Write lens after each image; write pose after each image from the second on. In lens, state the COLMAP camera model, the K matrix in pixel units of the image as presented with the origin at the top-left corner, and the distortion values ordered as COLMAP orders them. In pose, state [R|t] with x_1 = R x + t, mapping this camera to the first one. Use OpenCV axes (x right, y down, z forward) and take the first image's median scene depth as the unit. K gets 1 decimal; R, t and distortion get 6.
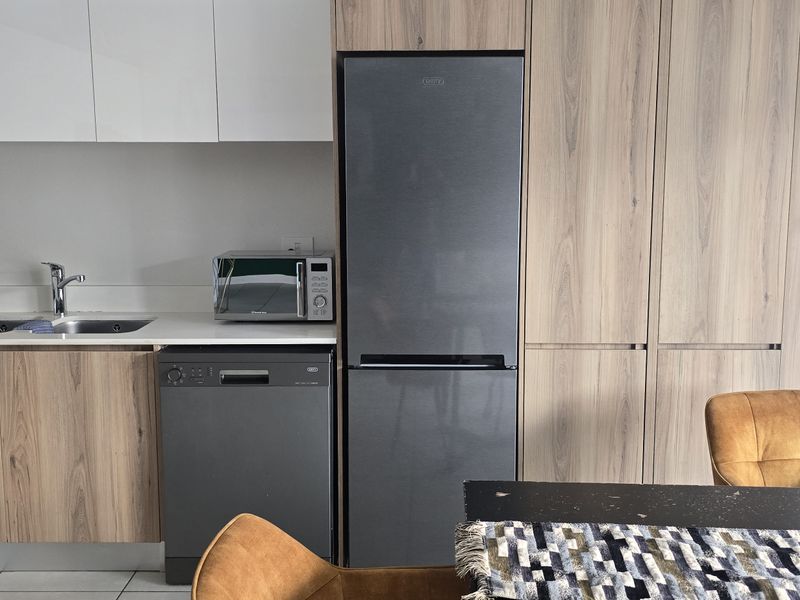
lens RADIAL K [[865.8, 0, 420.4], [0, 865.8, 291.9], [0, 0, 1]] dist [0.052124, 0.000000]
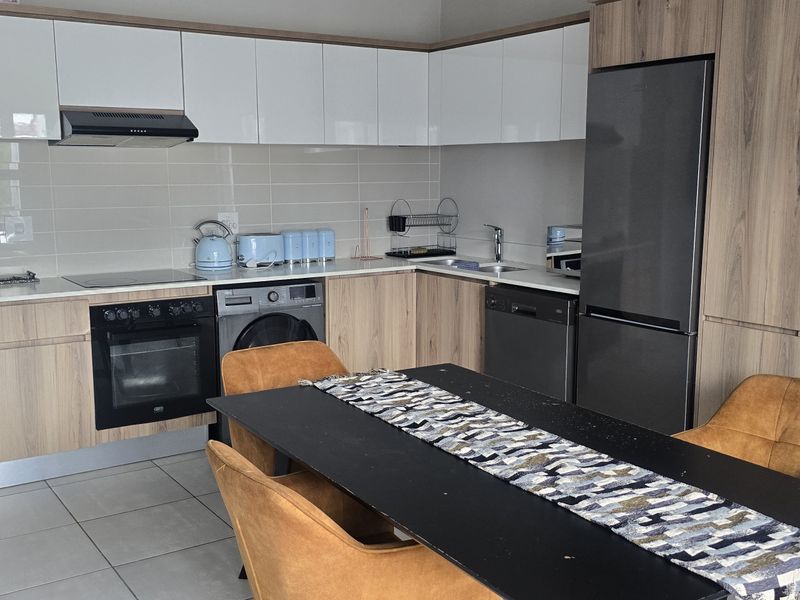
lens RADIAL K [[865.8, 0, 397.0], [0, 865.8, 302.1], [0, 0, 1]] dist [0.052124, 0.000000]
pose [[0.574631, 0.130021, -0.808018, 0.821797], [-0.116685, 0.990229, 0.076359, 0.003304], [0.810052, 0.050406, 0.584188, 0.018385]]
